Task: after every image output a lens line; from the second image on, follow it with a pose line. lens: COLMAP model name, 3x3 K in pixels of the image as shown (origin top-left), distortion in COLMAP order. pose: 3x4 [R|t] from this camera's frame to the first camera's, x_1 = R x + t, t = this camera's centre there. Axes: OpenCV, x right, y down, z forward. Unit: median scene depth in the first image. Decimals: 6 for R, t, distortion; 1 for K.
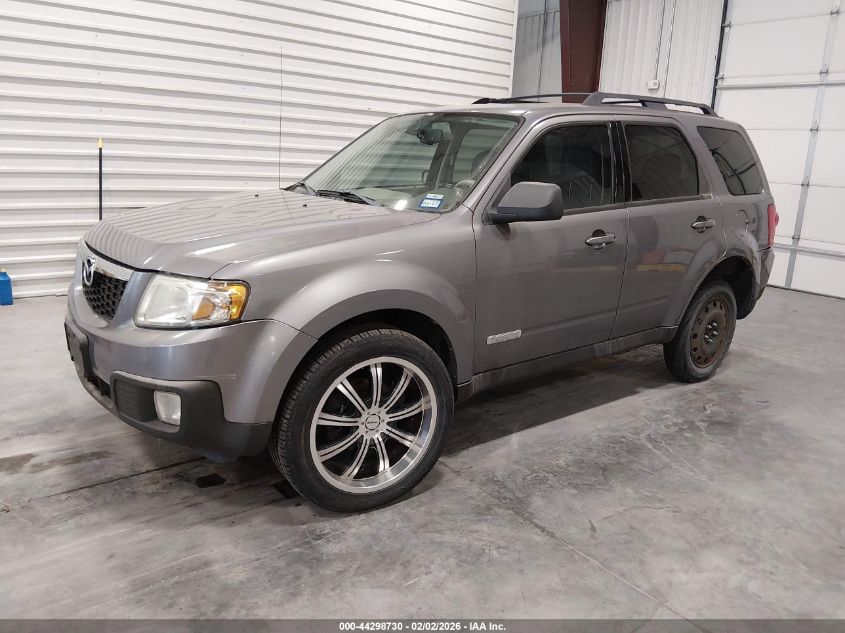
lens RADIAL K [[673.8, 0, 430.9], [0, 673.8, 319.4], [0, 0, 1]] dist [-0.000472, -0.007849]
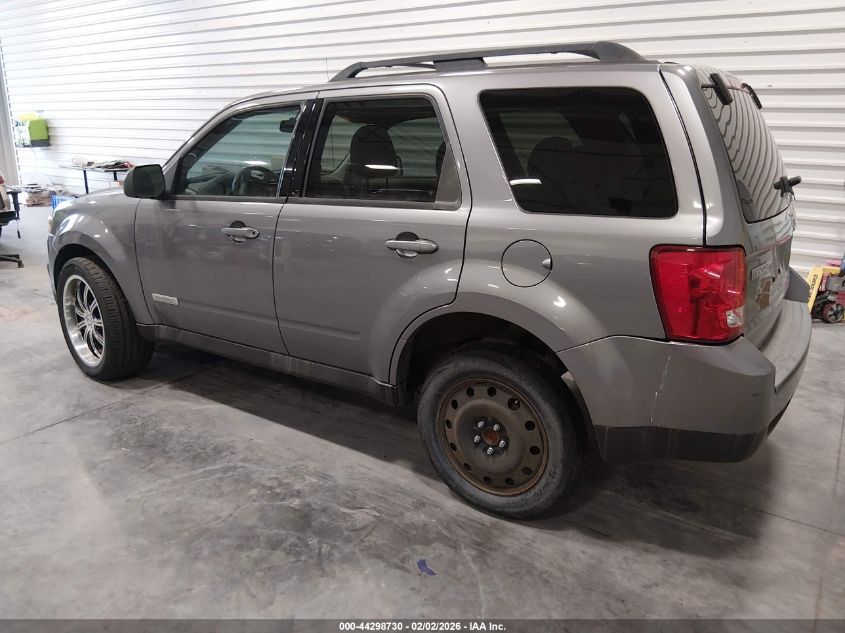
lens RADIAL K [[673.8, 0, 430.9], [0, 673.8, 319.4], [0, 0, 1]] dist [-0.000472, -0.007849]
pose [[0.289401, 0.228623, -0.929505, 1.140259], [-0.234648, 0.958374, 0.162666, -0.202854], [0.928002, 0.171031, 0.331000, 0.900768]]
